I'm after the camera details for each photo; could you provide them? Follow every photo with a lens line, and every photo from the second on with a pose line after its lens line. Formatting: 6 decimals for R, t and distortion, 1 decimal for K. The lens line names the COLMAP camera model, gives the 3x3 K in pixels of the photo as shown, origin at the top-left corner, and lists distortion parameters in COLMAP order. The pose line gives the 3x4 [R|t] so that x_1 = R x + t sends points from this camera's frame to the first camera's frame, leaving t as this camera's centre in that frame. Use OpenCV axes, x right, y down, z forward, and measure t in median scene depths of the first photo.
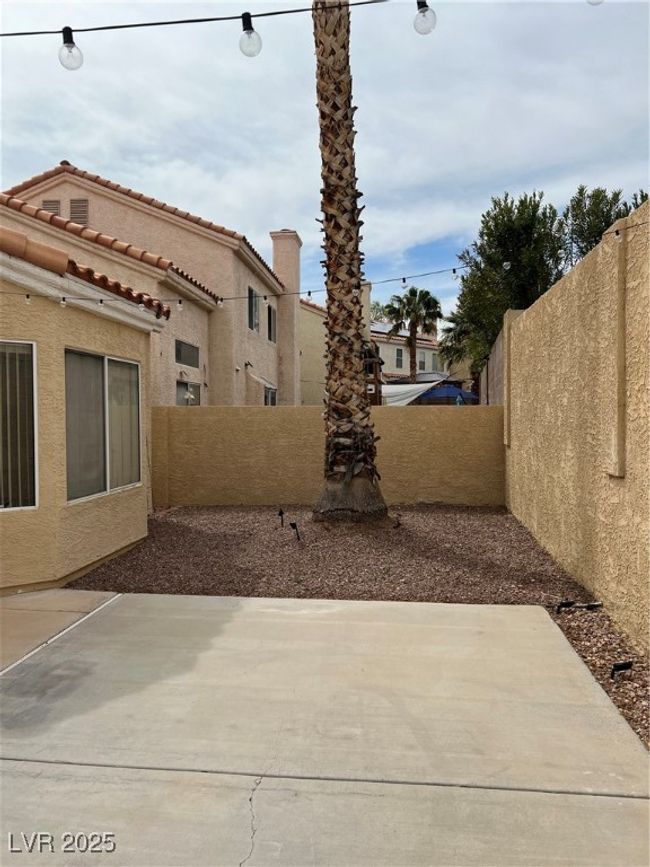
lens RADIAL K [[650.1, 0, 327.6], [0, 650.1, 440.4], [0, 0, 1]] dist [0.077280, -0.096503]
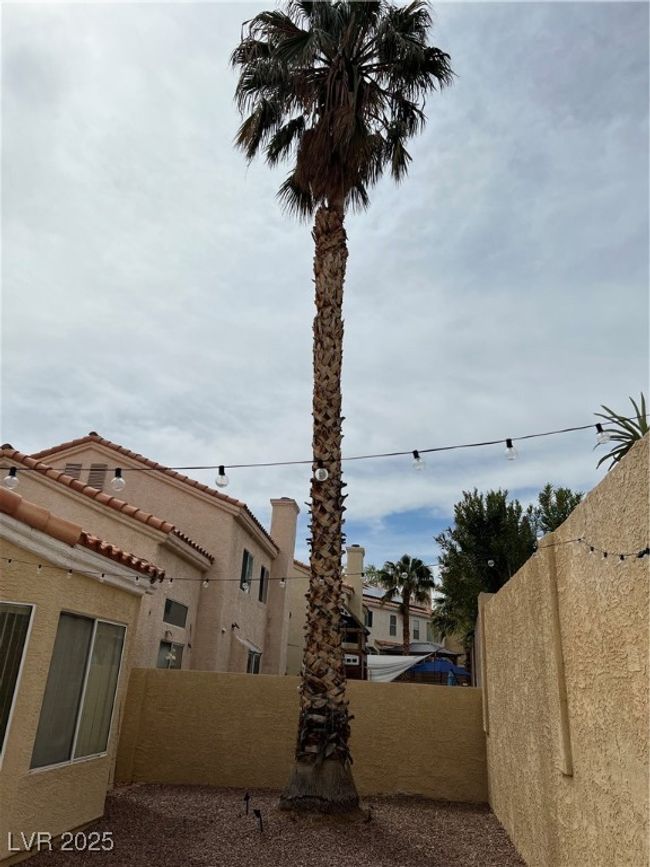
lens RADIAL K [[650.1, 0, 327.6], [0, 650.1, 440.4], [0, 0, 1]] dist [0.077280, -0.096503]
pose [[0.998343, 0.057159, -0.006636, 0.022705], [-0.055343, 0.922198, -0.382738, -0.006550], [-0.015757, 0.382471, 0.923833, -0.087873]]
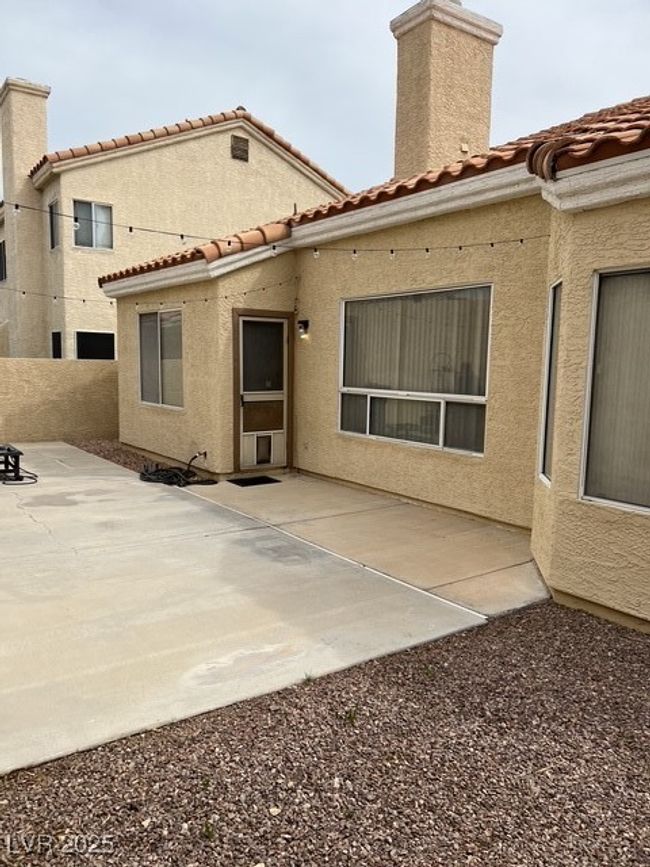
lens RADIAL K [[650.1, 0, 327.6], [0, 650.1, 440.4], [0, 0, 1]] dist [0.077280, -0.096503]
pose [[-0.745366, 0.072957, -0.662651, 0.299506], [-0.041348, 0.987021, 0.155179, -0.072460], [0.665372, 0.143064, -0.732675, 1.420285]]
